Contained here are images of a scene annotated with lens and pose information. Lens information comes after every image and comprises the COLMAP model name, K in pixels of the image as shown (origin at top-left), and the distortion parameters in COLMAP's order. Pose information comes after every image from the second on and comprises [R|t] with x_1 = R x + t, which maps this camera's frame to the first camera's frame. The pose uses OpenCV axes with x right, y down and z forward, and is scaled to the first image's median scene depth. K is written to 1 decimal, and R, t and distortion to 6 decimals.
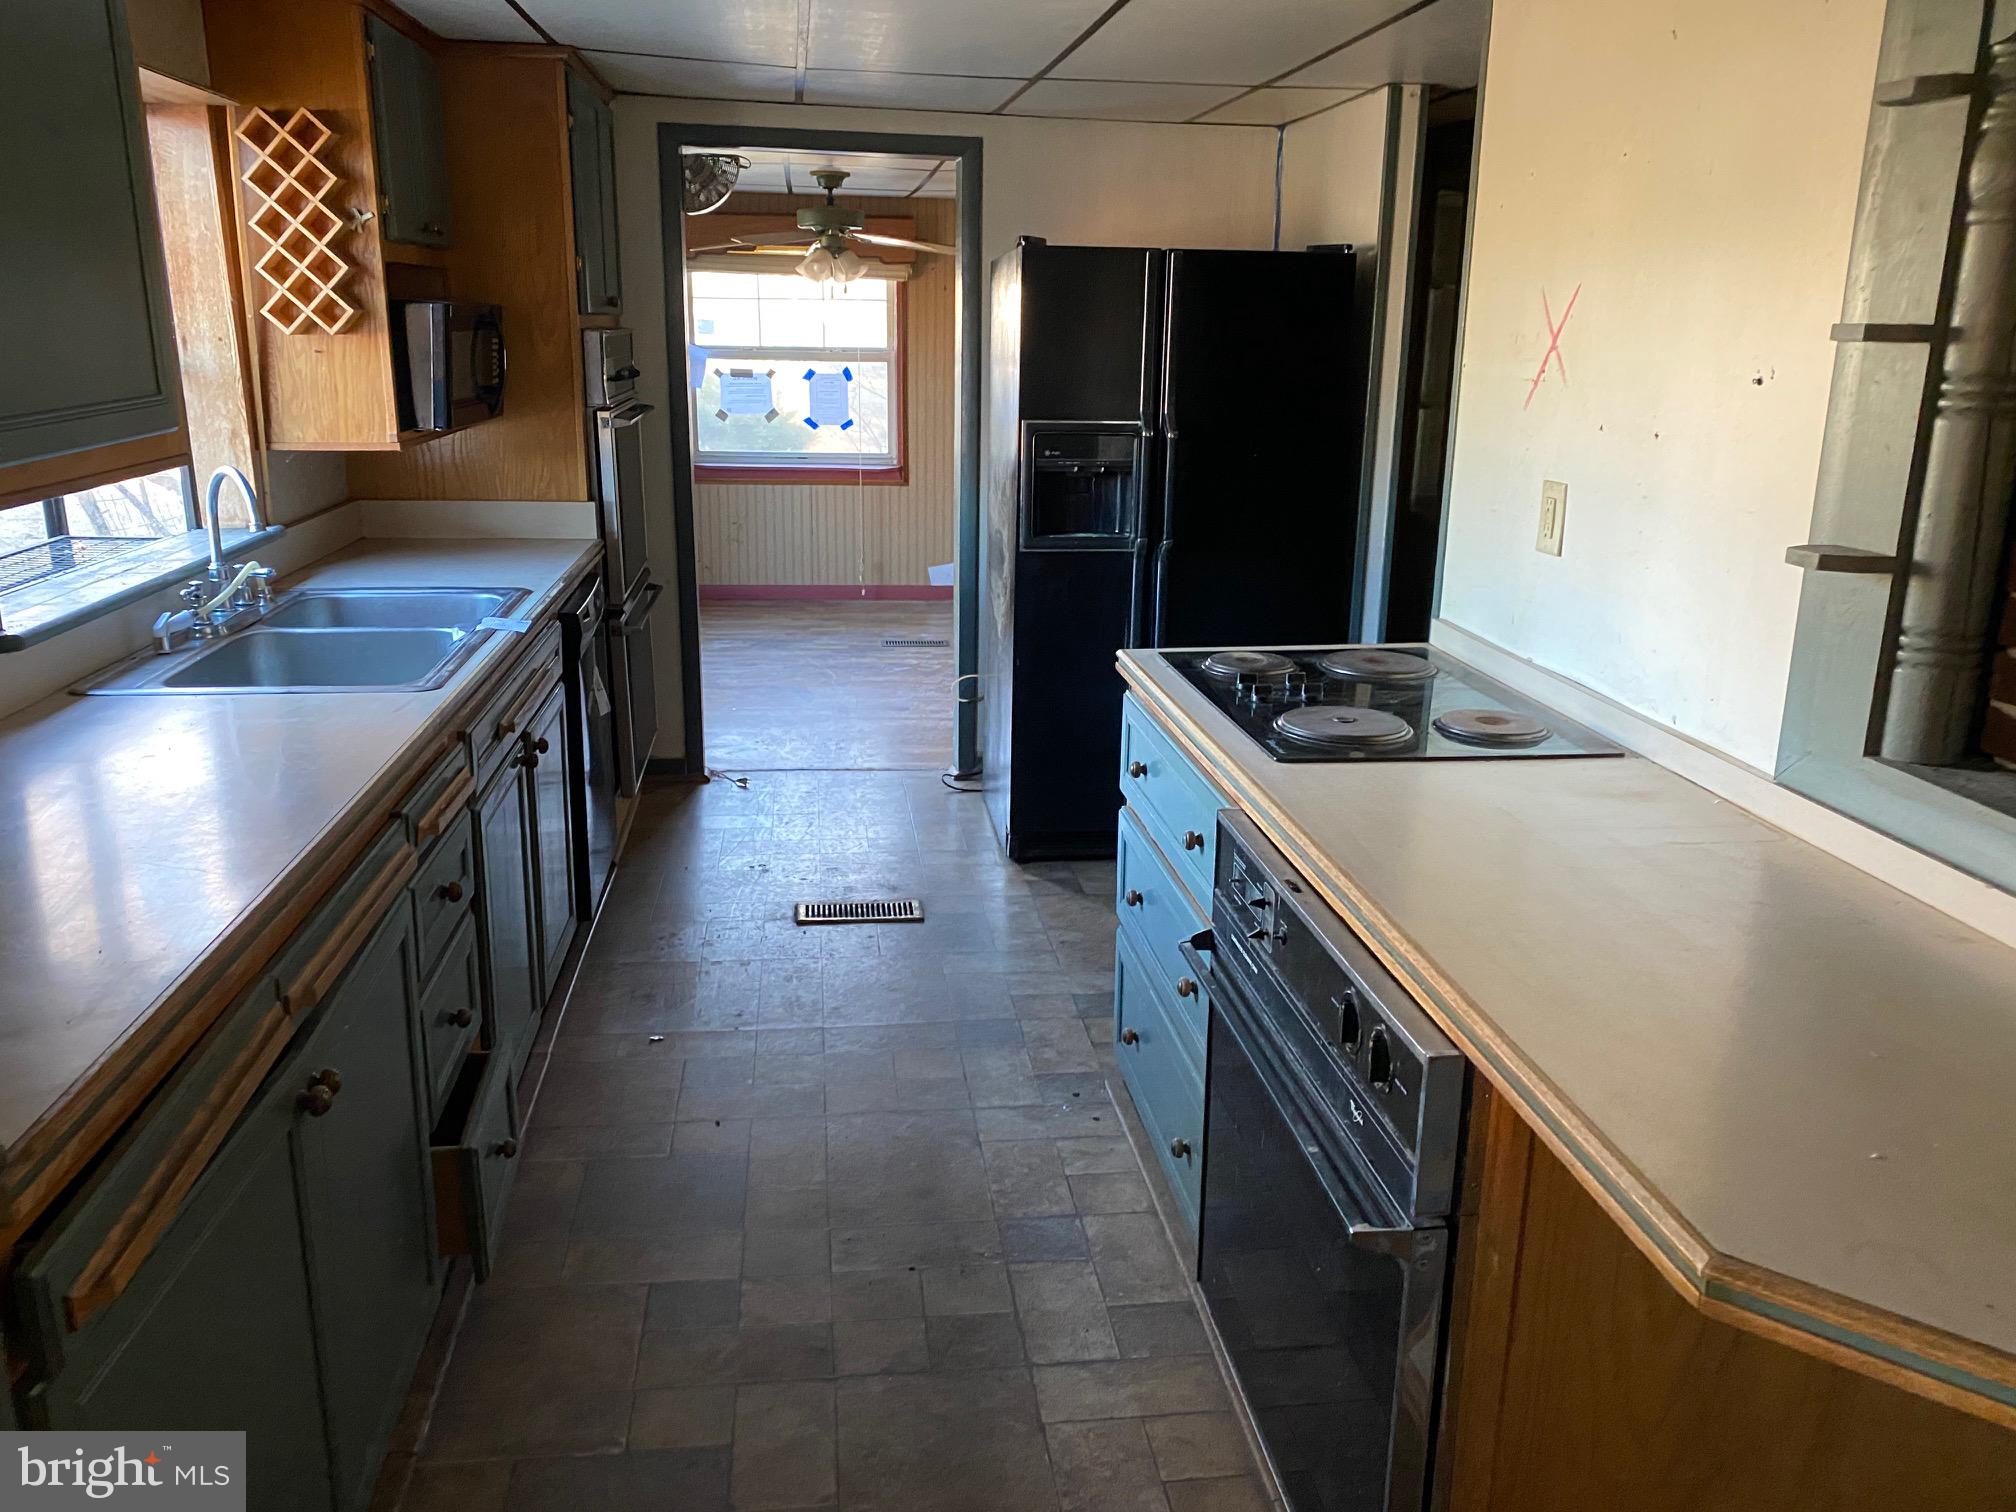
lens RADIAL K [[1561.3, 0, 1008.5], [0, 1561.3, 753.4], [0, 0, 1]] dist [-0.001599, -0.000405]
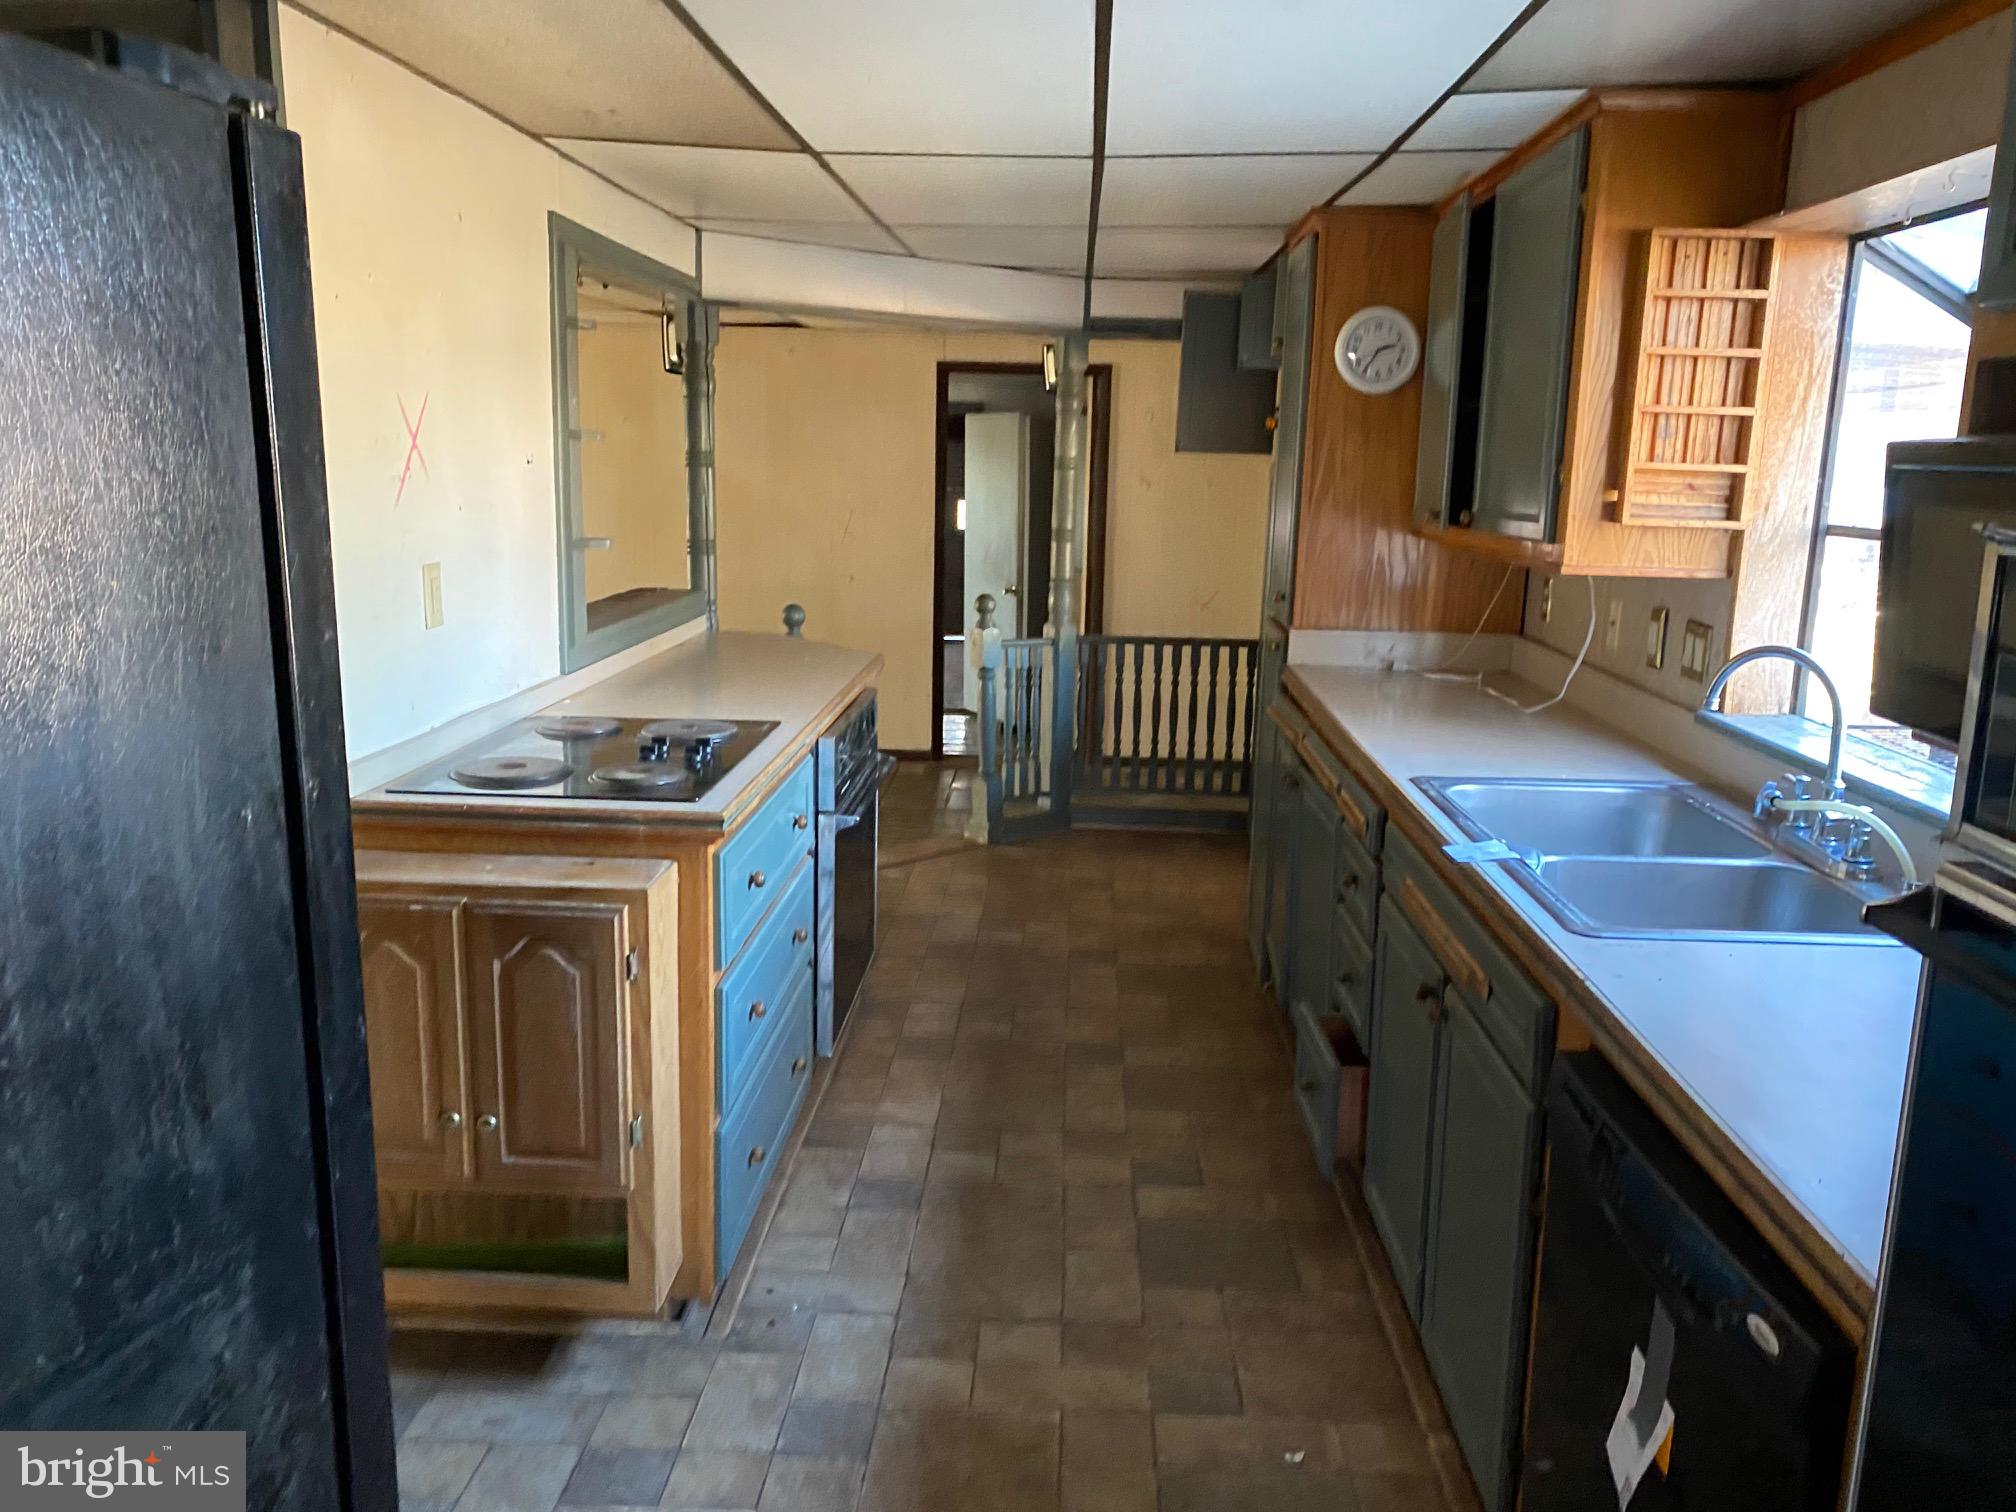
lens RADIAL K [[1561.3, 0, 1007.6], [0, 1561.3, 755.4], [0, 0, 1]] dist [-0.001599, -0.000405]
pose [[-0.984022, -0.071902, 0.162883, -0.249780], [0.008320, 0.895264, 0.445459, -0.547826], [-0.177853, 0.439697, -0.880361, 1.977057]]
